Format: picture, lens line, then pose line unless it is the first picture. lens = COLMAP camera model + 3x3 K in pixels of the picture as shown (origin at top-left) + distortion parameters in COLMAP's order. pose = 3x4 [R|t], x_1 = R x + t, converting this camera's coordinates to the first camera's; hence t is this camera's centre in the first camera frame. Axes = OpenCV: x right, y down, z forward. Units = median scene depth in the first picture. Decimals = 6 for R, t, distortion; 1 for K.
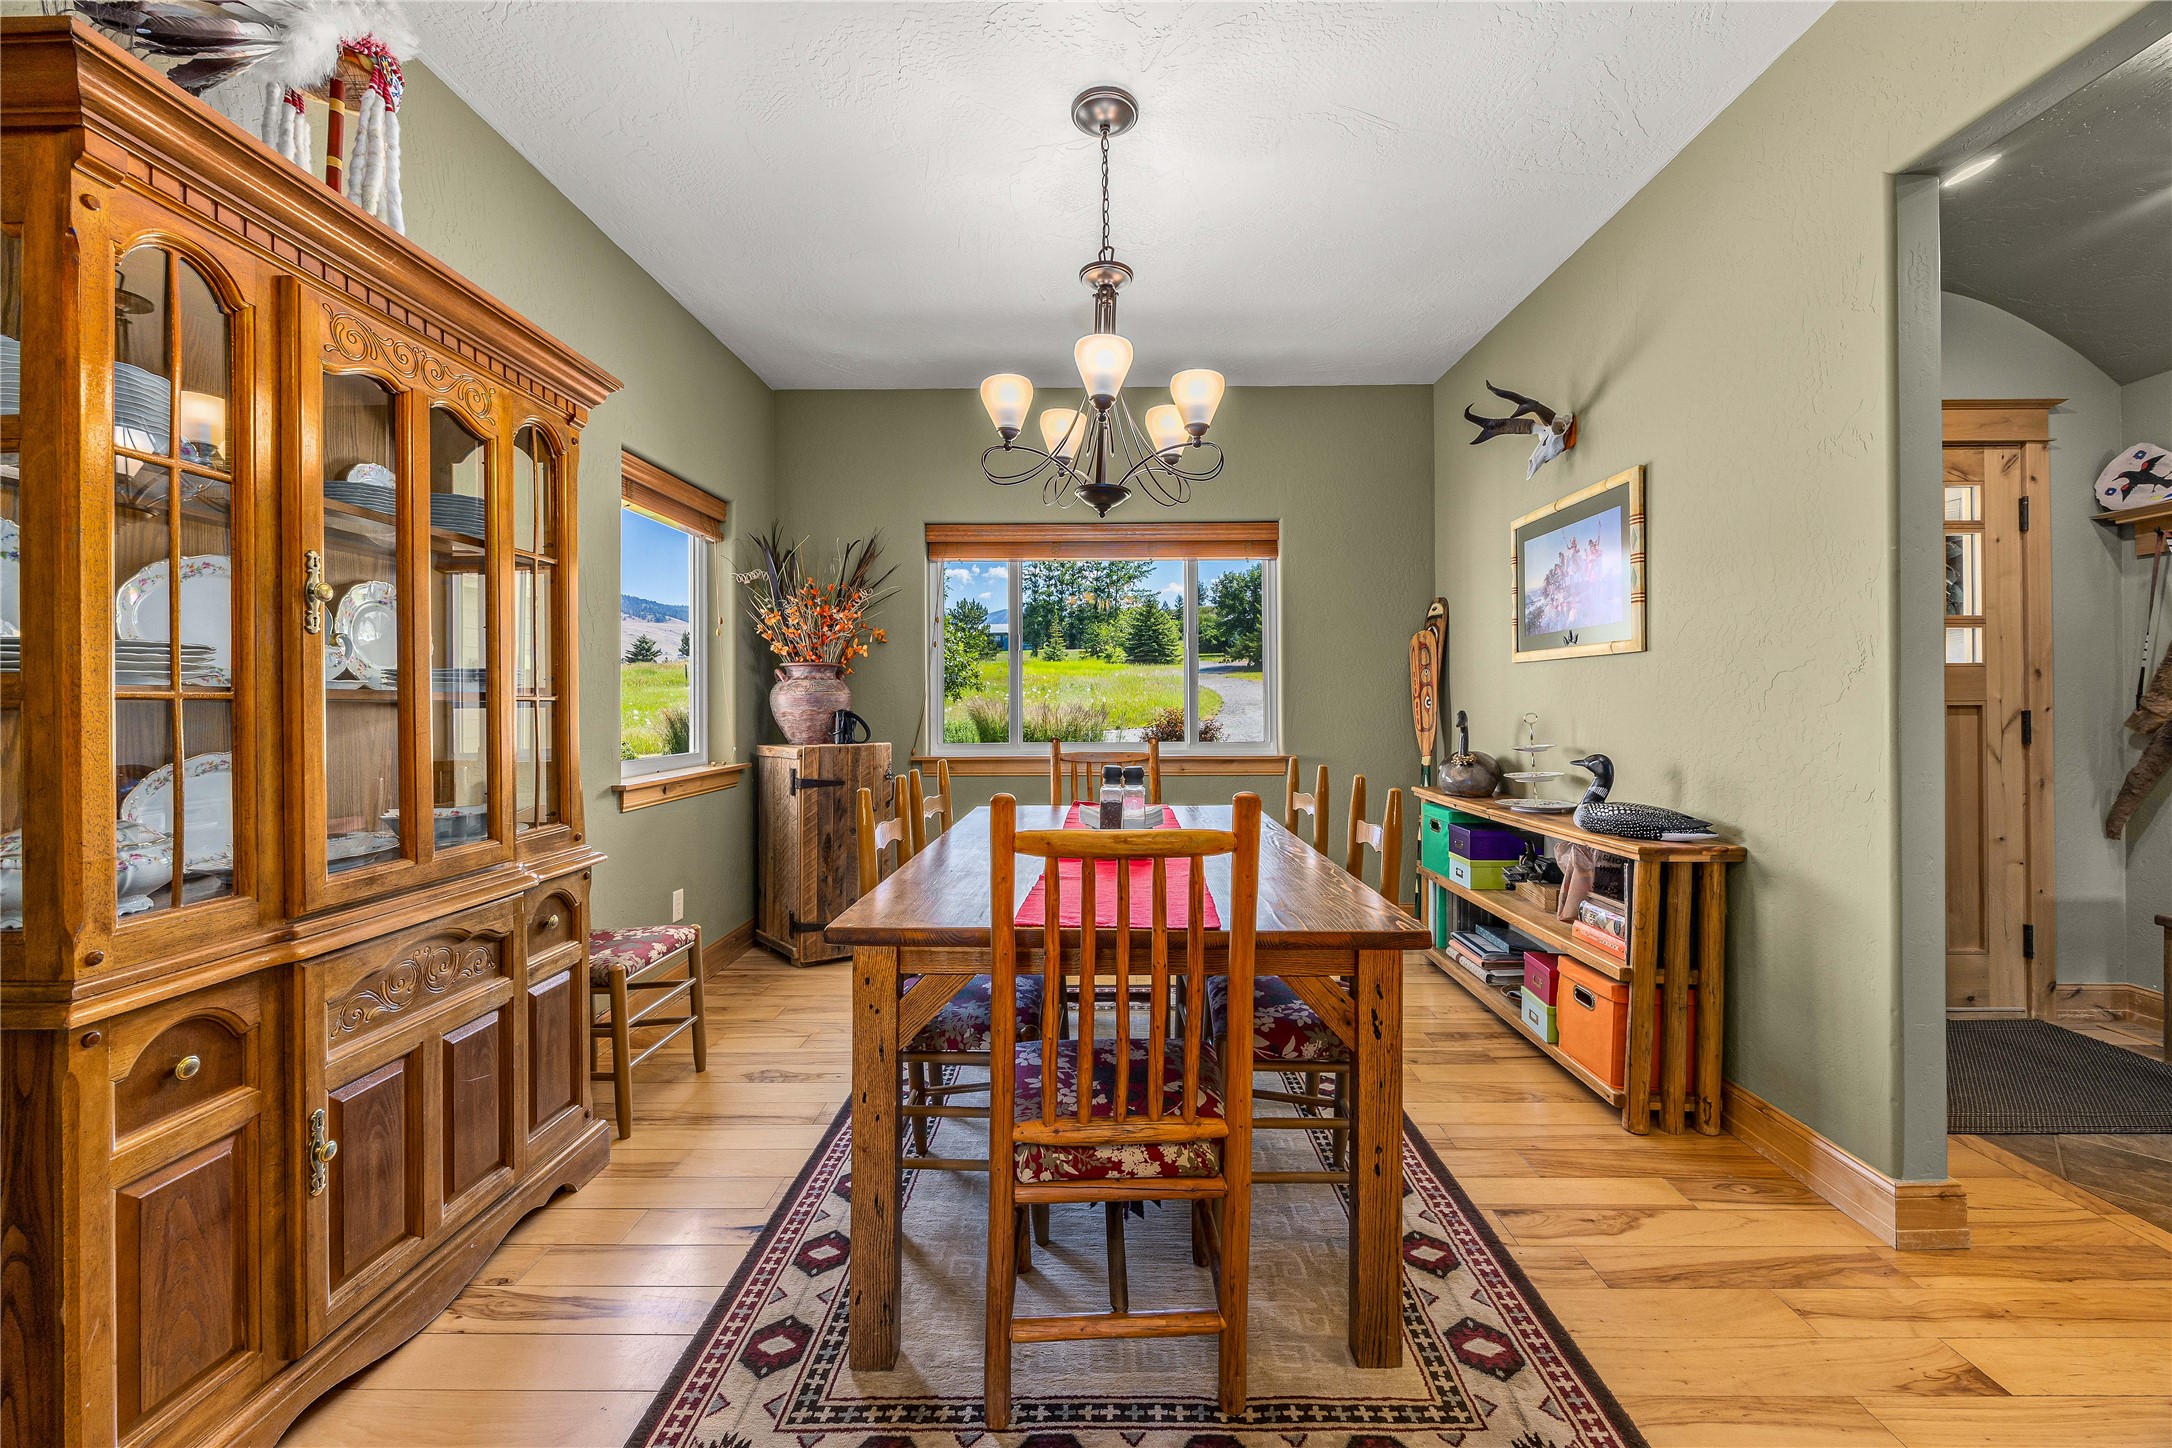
lens RADIAL K [[843.0, 0, 1098.8], [0, 843.0, 701.5], [0, 0, 1]] dist [0.000207, 0.000105]
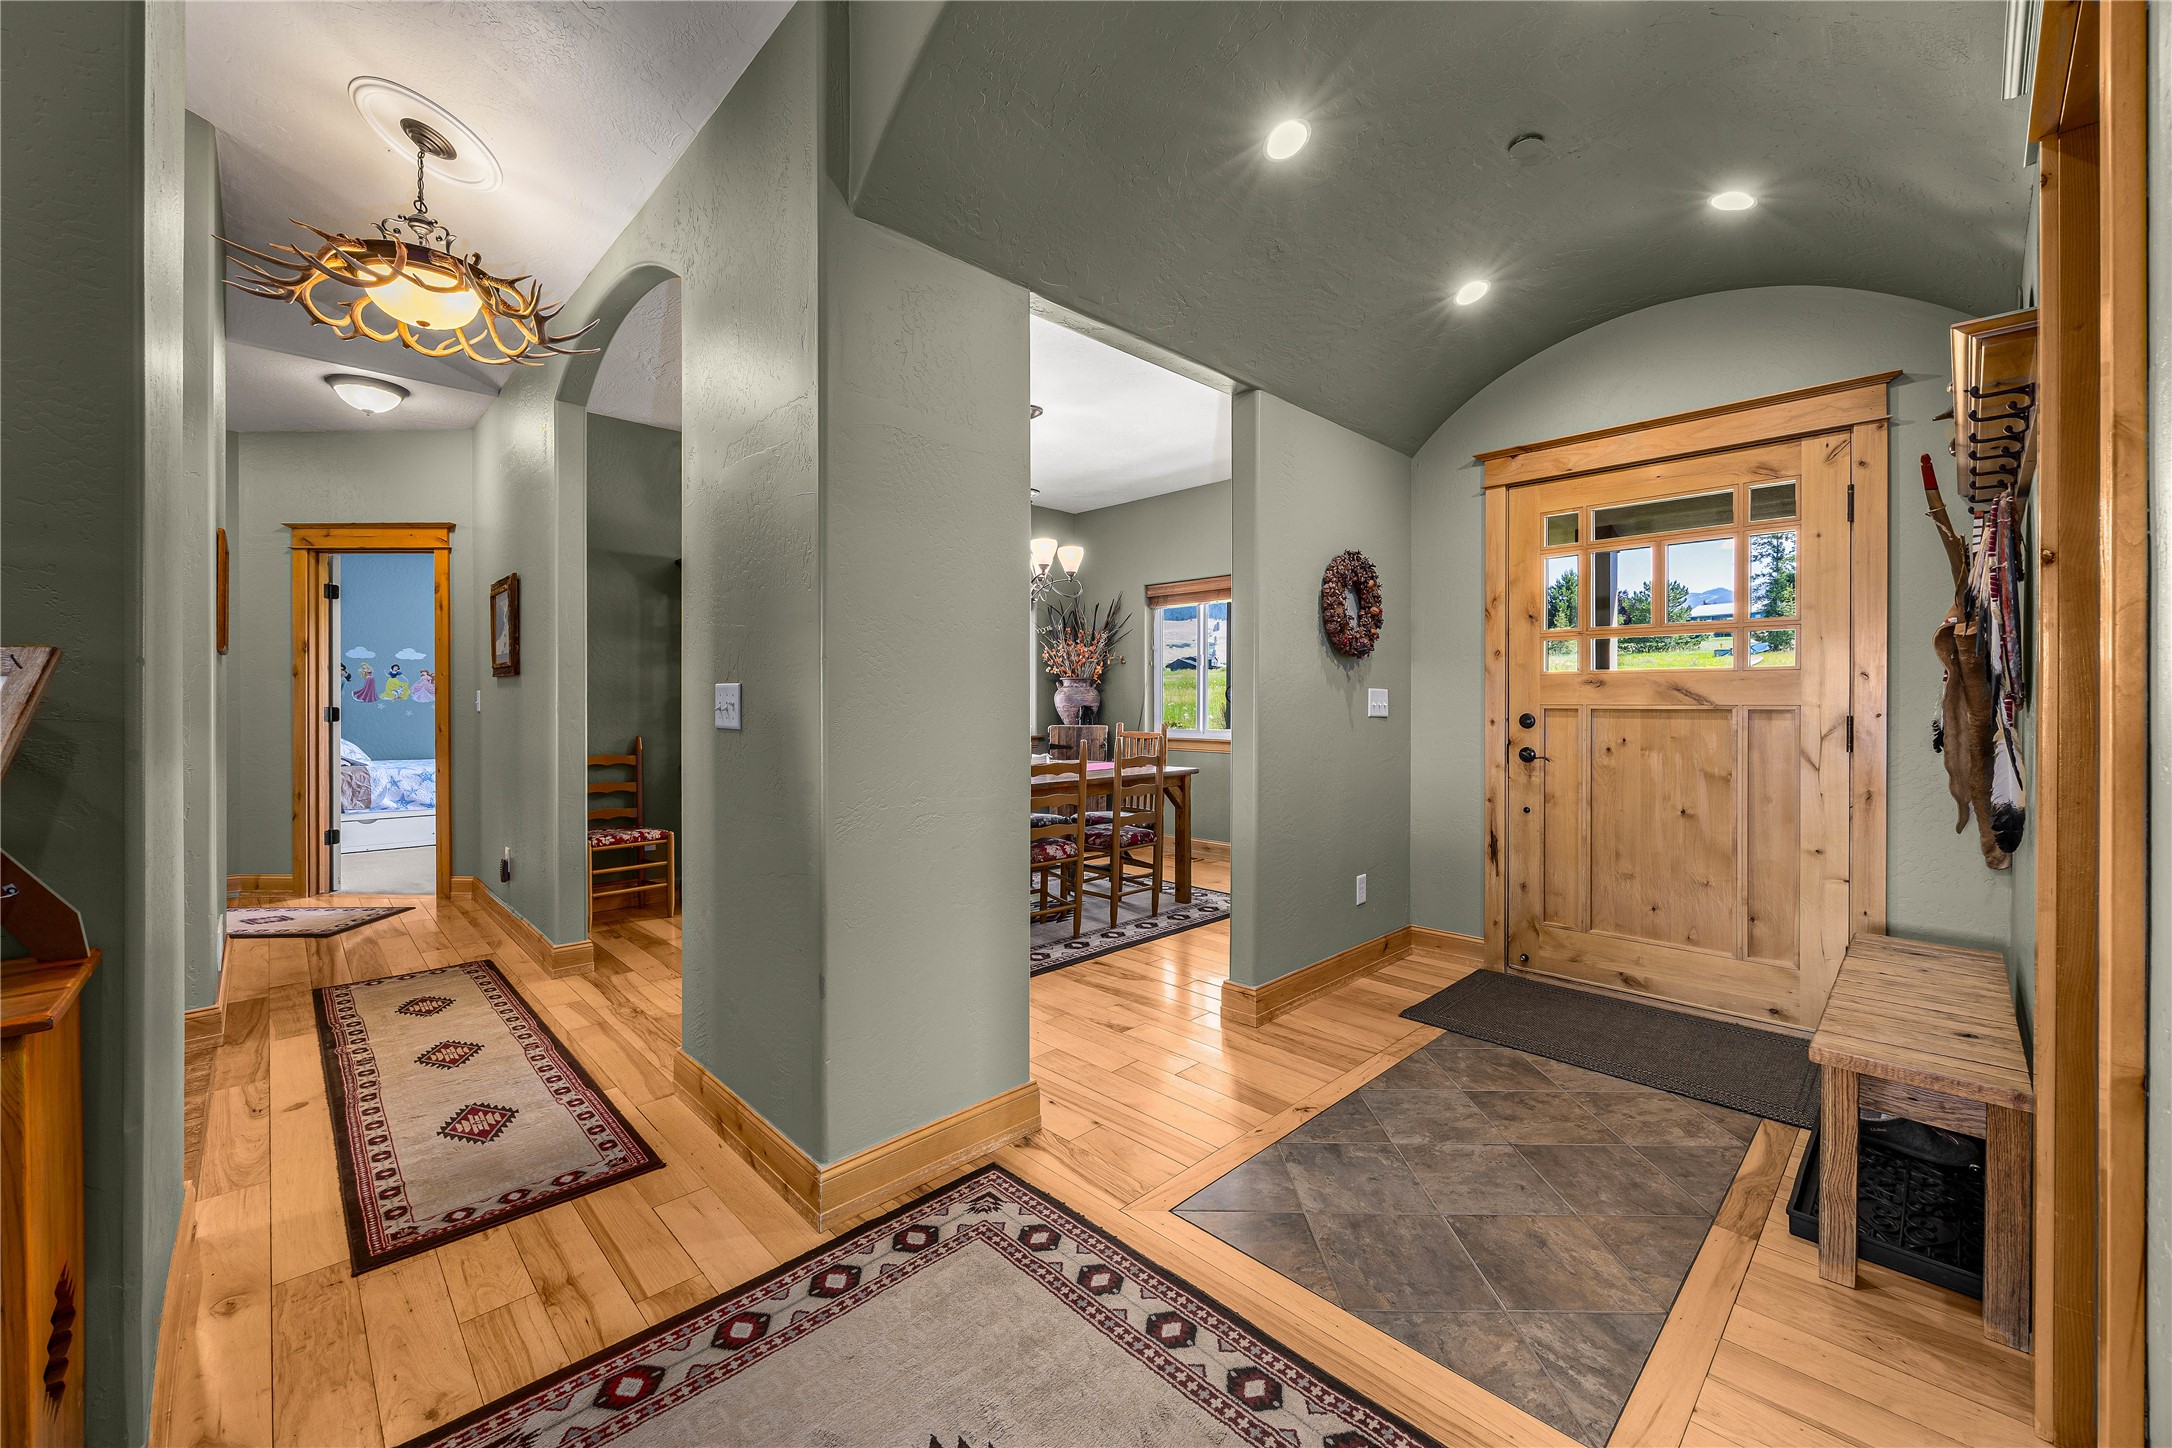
lens RADIAL K [[835.3, 0, 1078.4], [0, 835.3, 716.1], [0, 0, 1]] dist [0.000253, 0.000421]
pose [[0.702815, 0.018529, -0.711131, 1.153342], [-0.003763, 0.999744, 0.022330, -0.006989], [0.711362, -0.013018, 0.702705, -0.247675]]
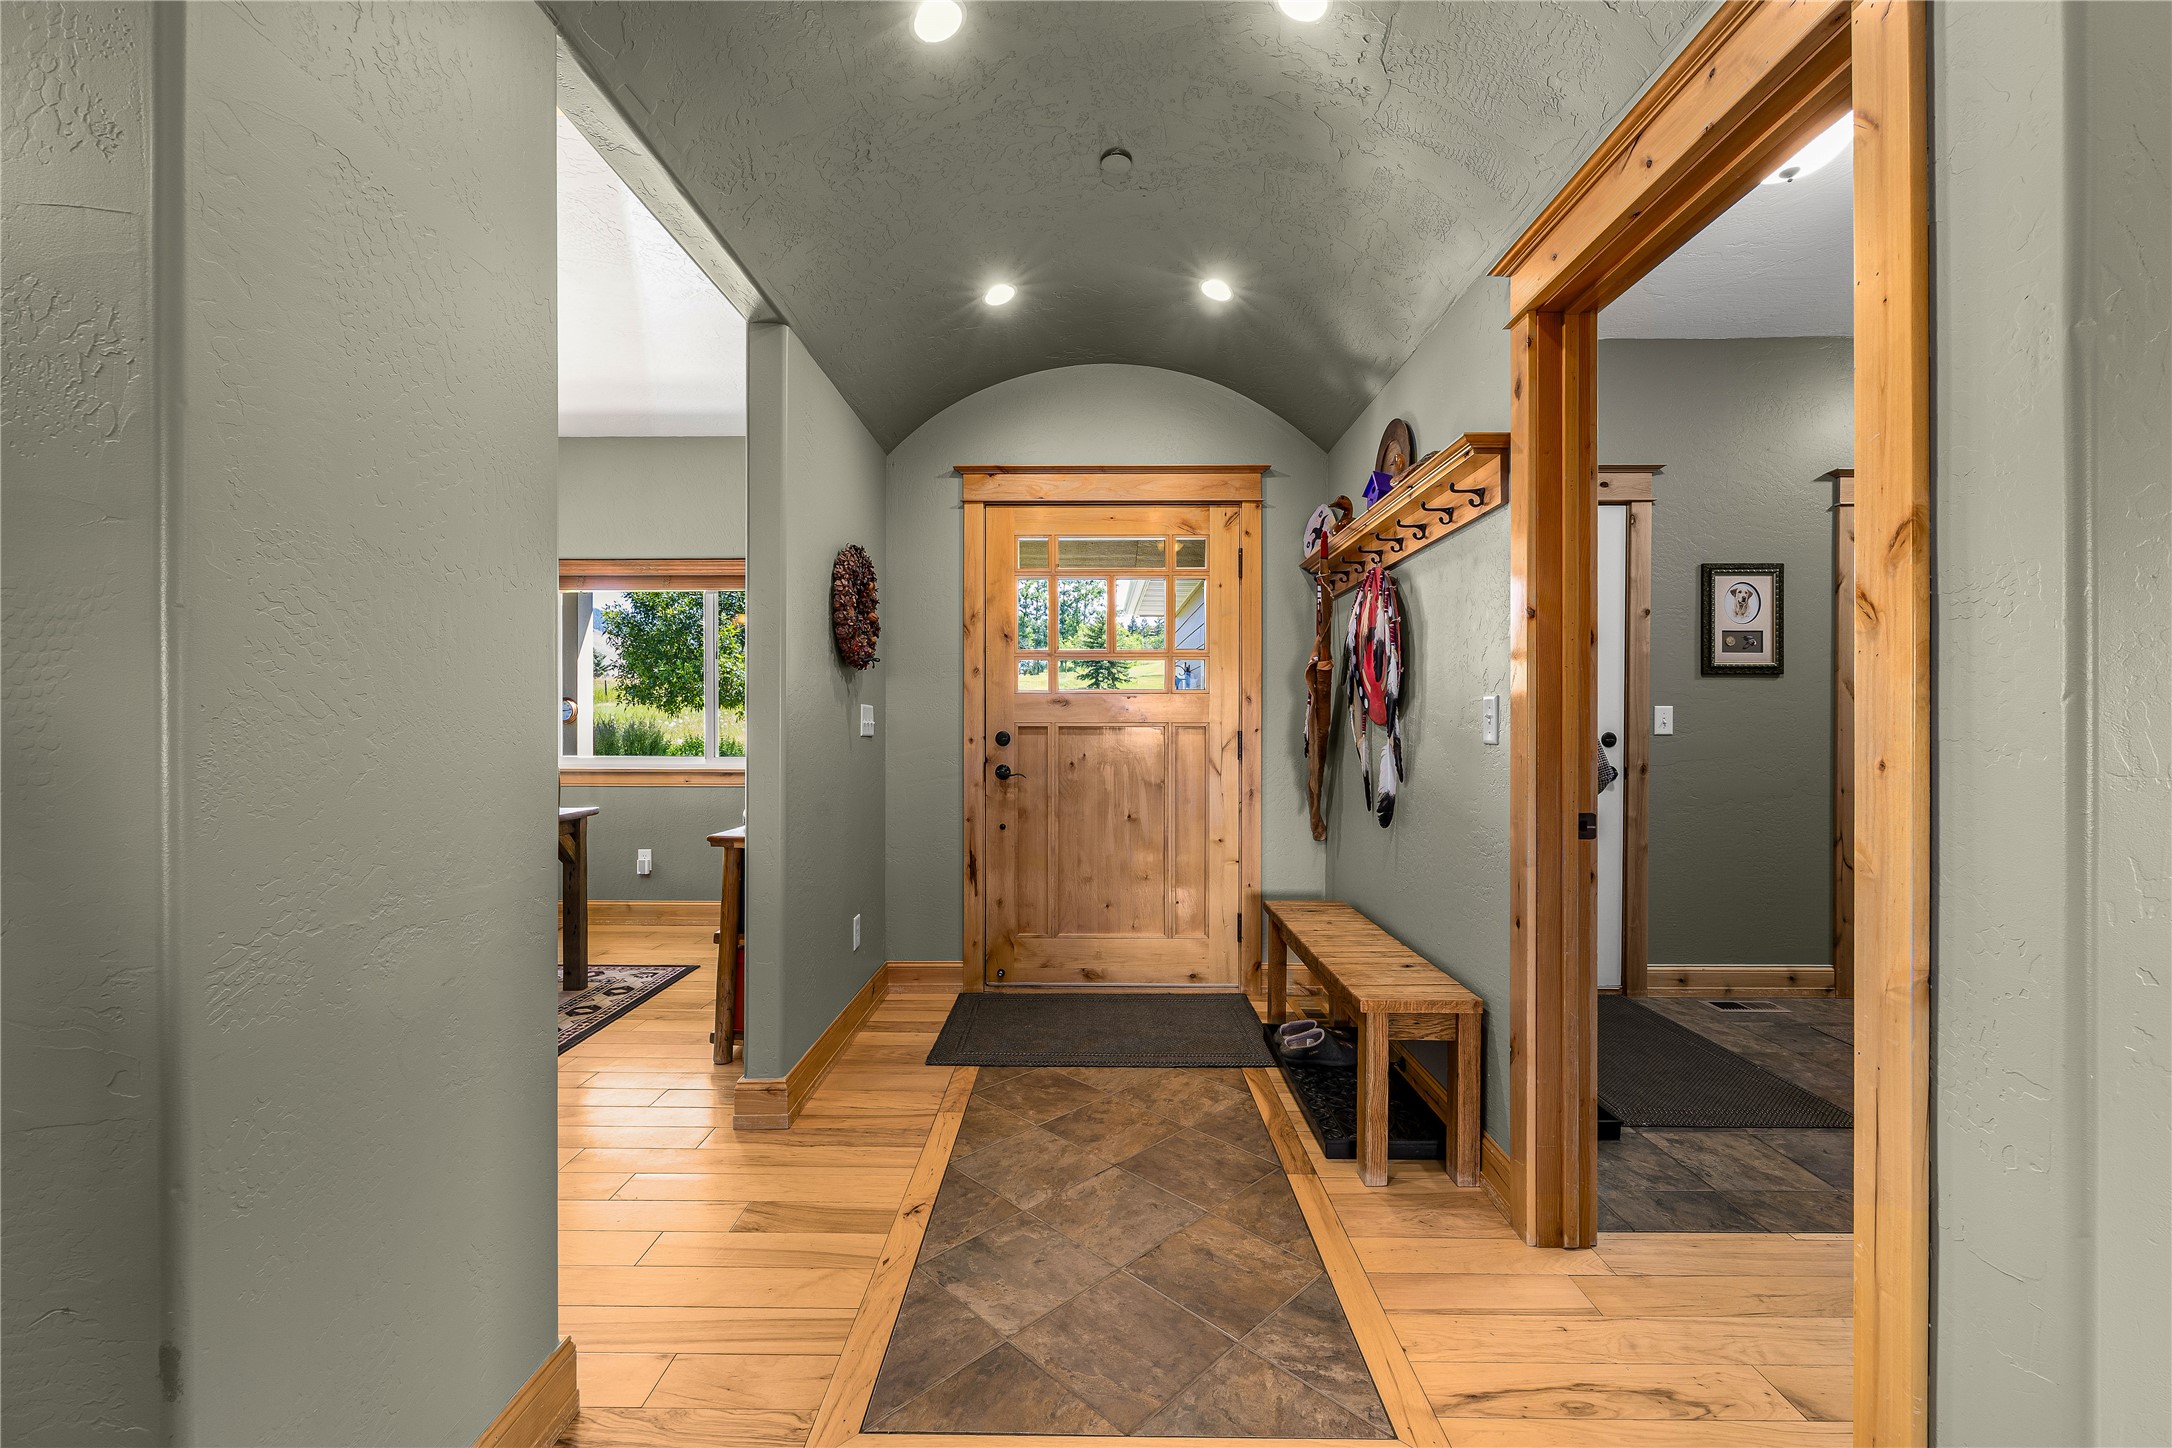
lens RADIAL K [[880.9, 0, 1085.3], [0, 880.9, 735.9], [0, 0, 1]] dist [0.000654, 0.000523]
pose [[0.999930, 0.006671, -0.009743, 0.892079], [-0.006514, 0.999849, 0.016085, -0.001321], [0.009849, -0.016021, 0.999823, -0.226852]]
